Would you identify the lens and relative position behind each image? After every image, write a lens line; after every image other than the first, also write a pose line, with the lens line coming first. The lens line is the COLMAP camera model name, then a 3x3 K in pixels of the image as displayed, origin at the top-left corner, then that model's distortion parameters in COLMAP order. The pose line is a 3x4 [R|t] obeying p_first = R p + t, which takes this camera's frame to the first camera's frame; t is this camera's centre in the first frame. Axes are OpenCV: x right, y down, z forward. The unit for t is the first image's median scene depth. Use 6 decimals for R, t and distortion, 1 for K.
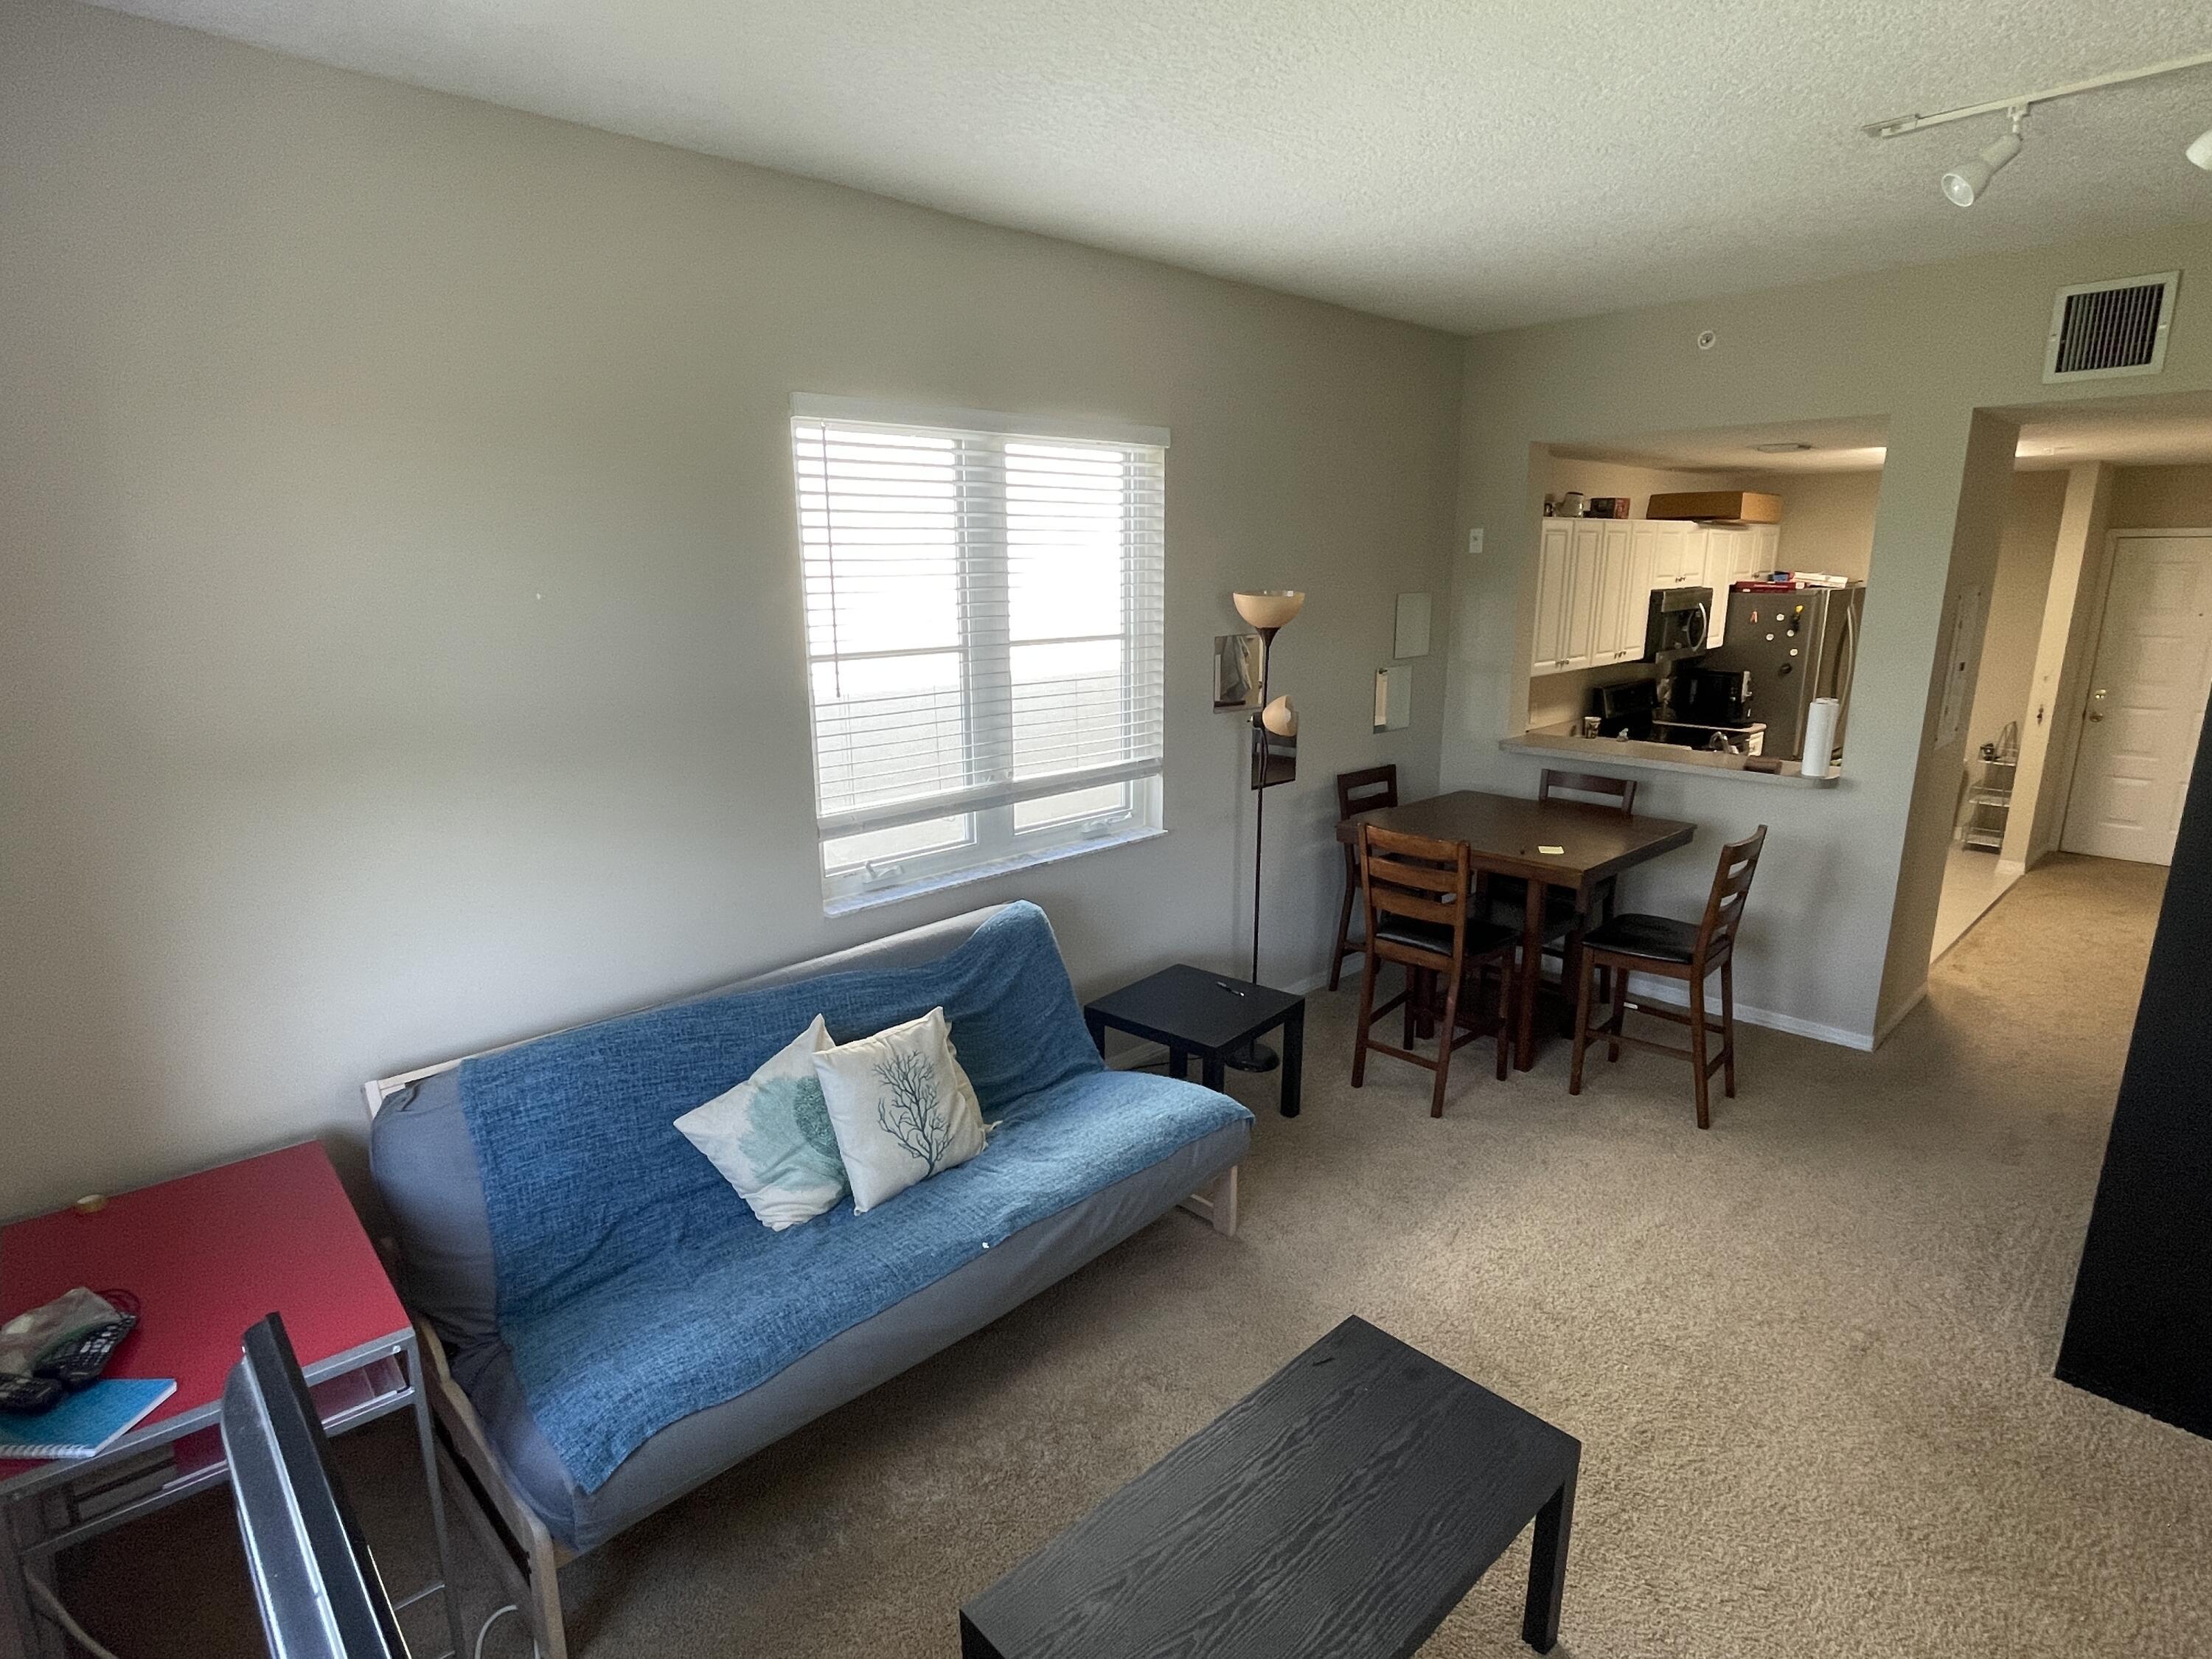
lens RADIAL K [[1145.7, 0, 1099.6], [0, 1145.7, 837.7], [0, 0, 1]] dist [-0.003757, -0.001155]
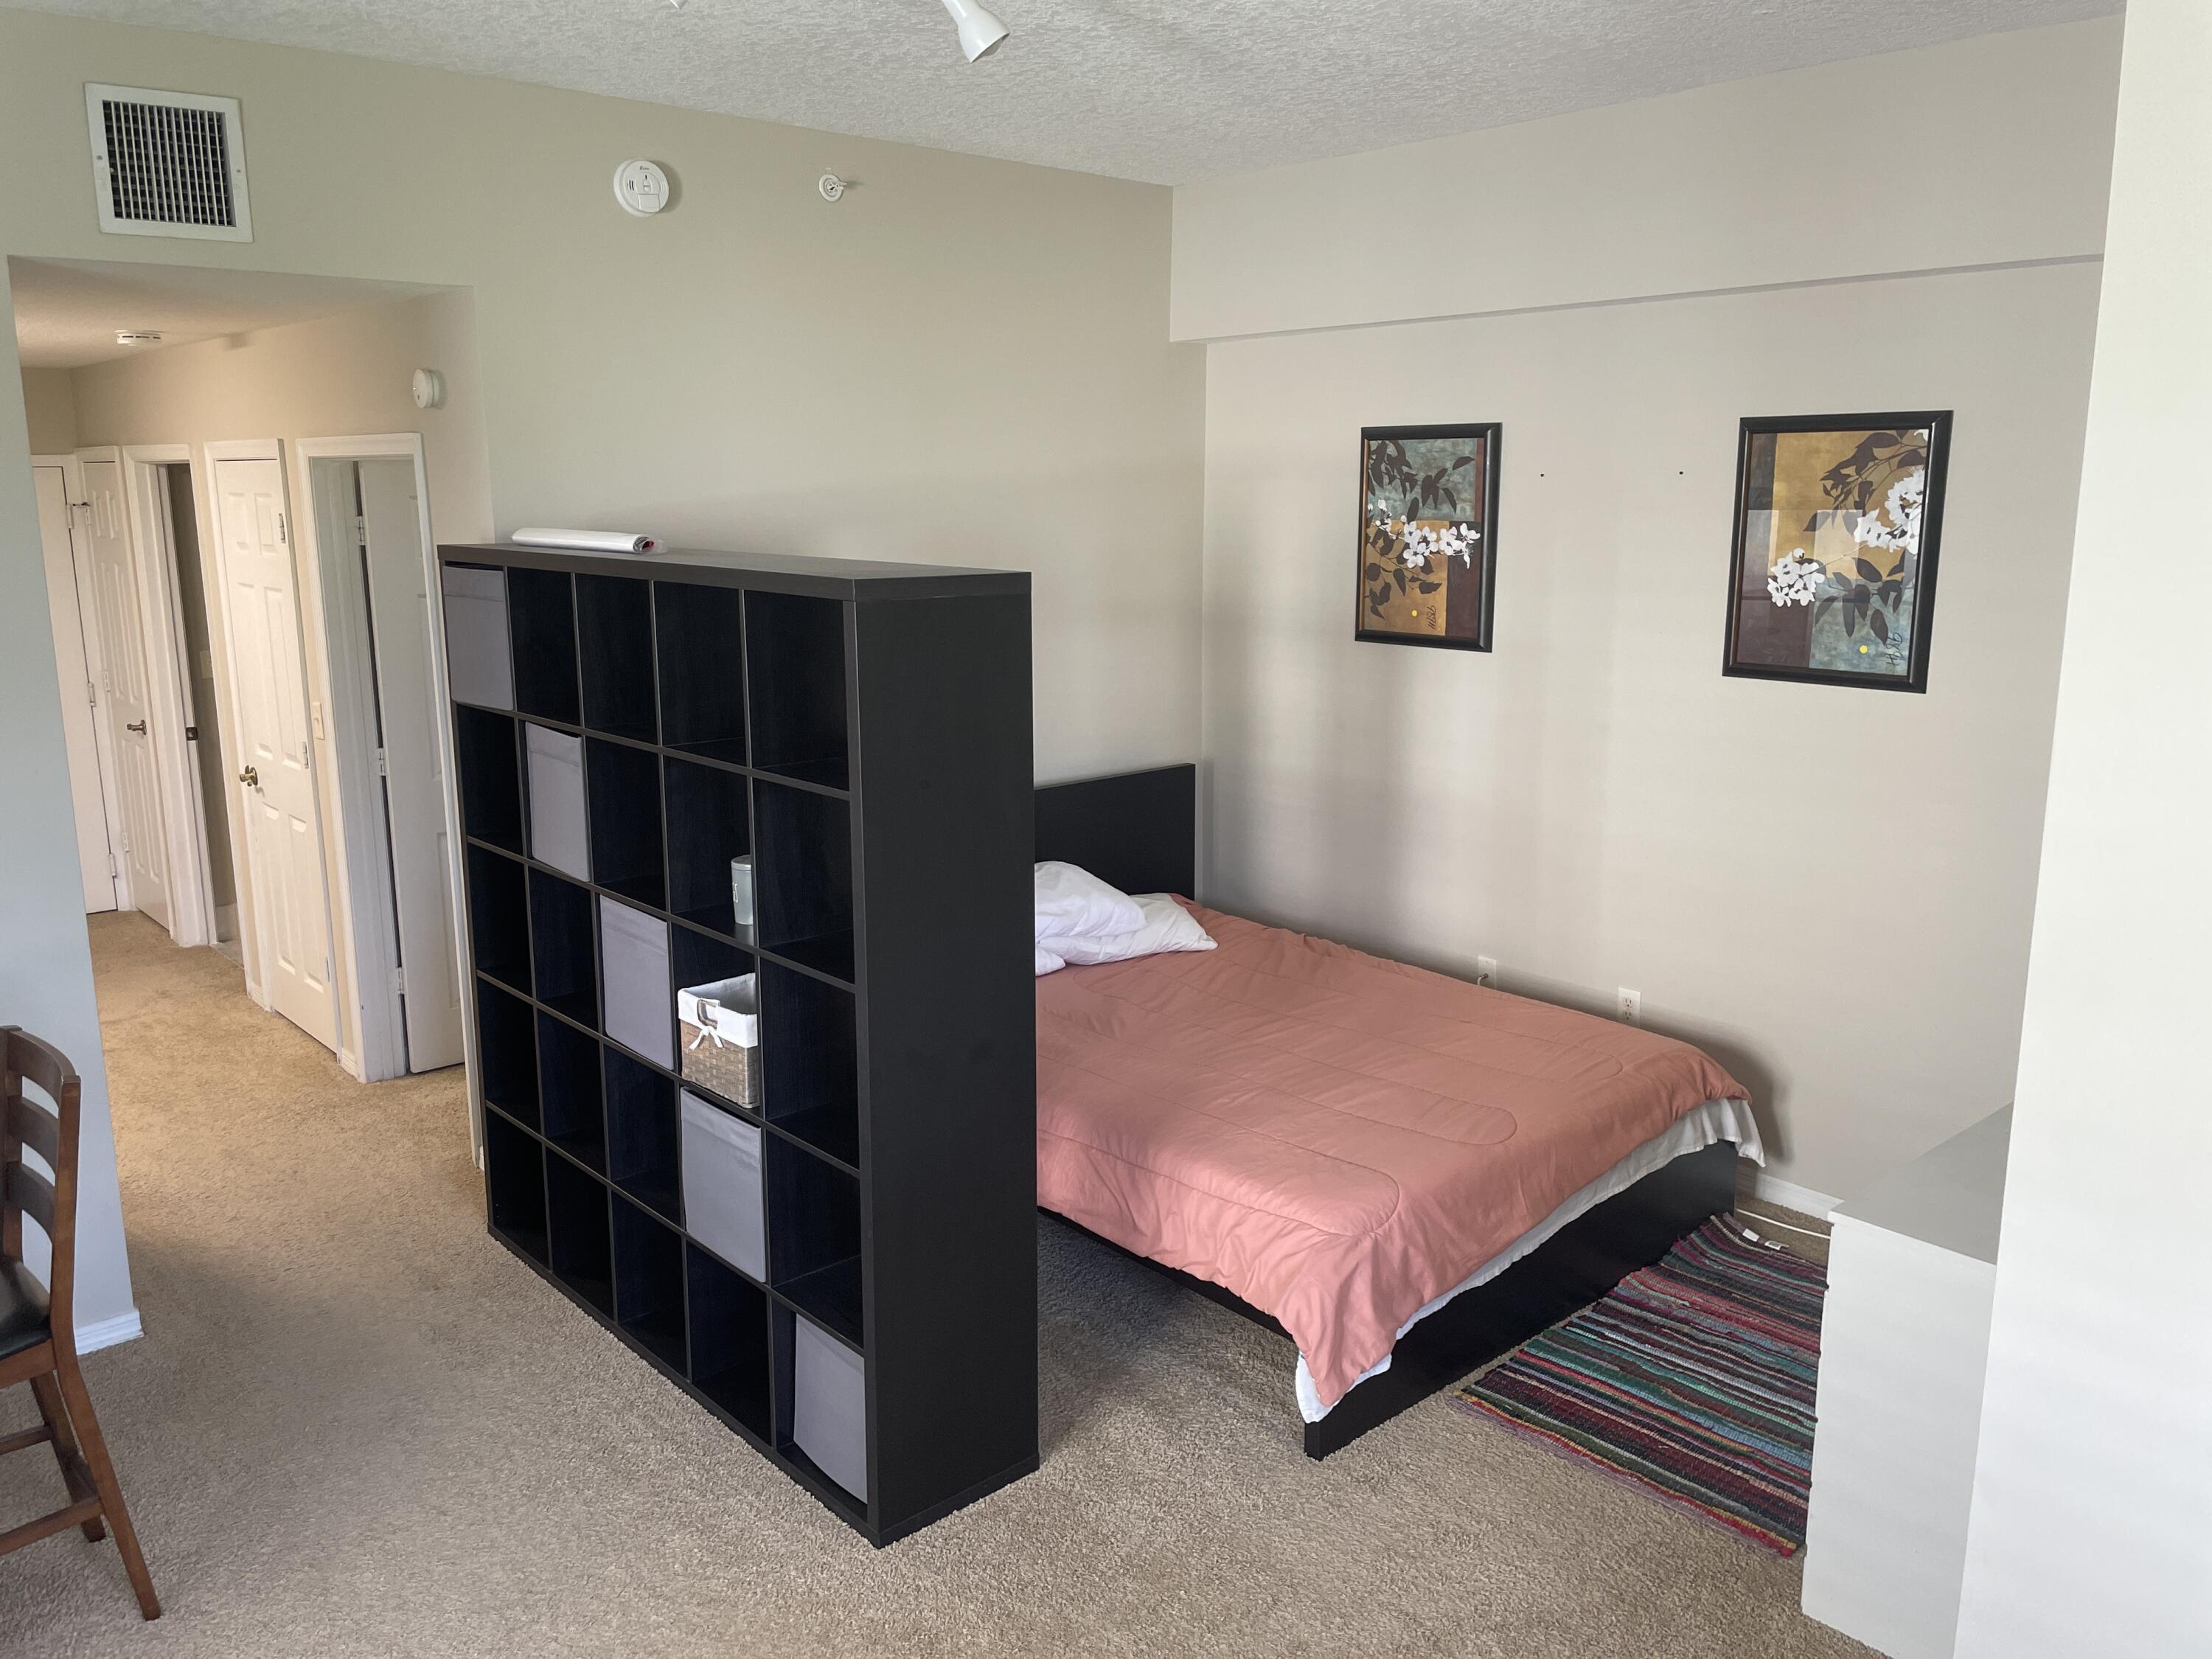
lens RADIAL K [[1666.4, 0, 1107.5], [0, 1666.4, 811.7], [0, 0, 1]] dist [0.086220, -0.107848]
pose [[0.027793, -0.189146, 0.981556, -0.102084], [0.242615, 0.953851, 0.176938, -0.089635], [-0.969725, 0.233222, 0.072400, 0.341521]]
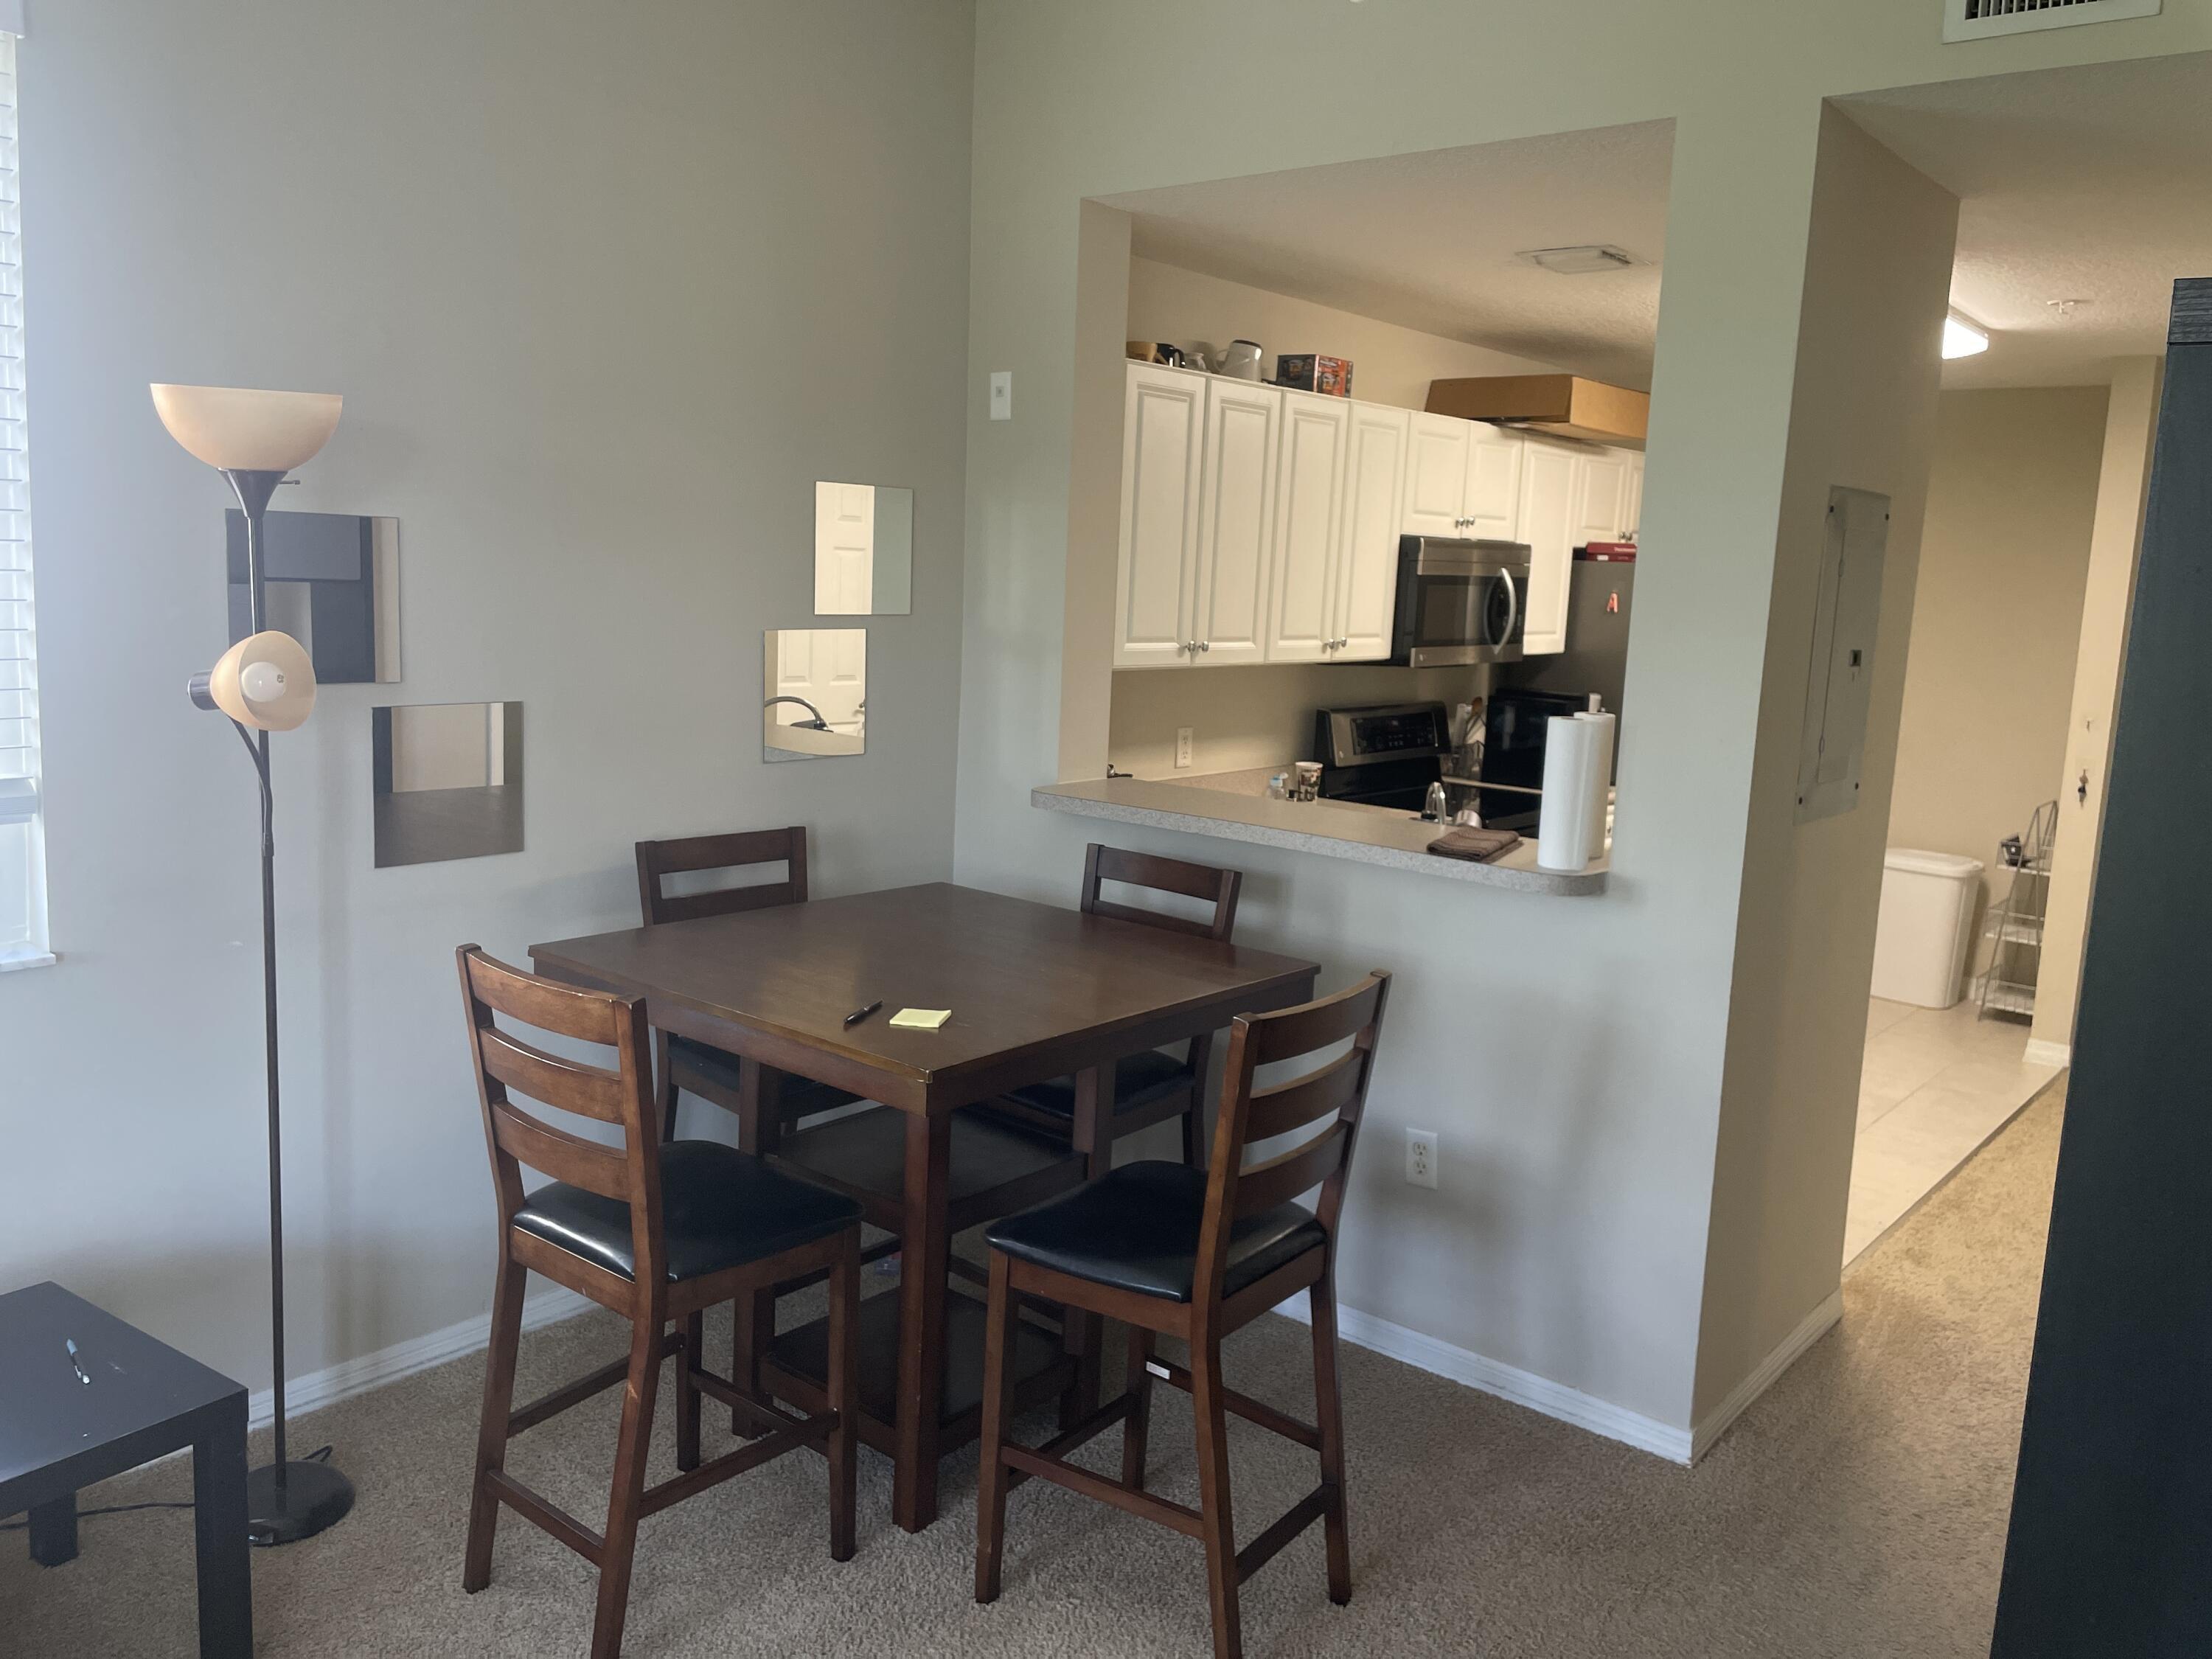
lens RADIAL K [[1676.8, 0, 1121.9], [0, 1676.8, 804.4], [0, 0, 1]] dist [0.101831, -0.125449]
pose [[0.990959, 0.033698, 0.129863, 0.299564], [-0.021277, 0.995166, -0.095871, -0.007781], [-0.132466, 0.092241, 0.986886, 0.276333]]
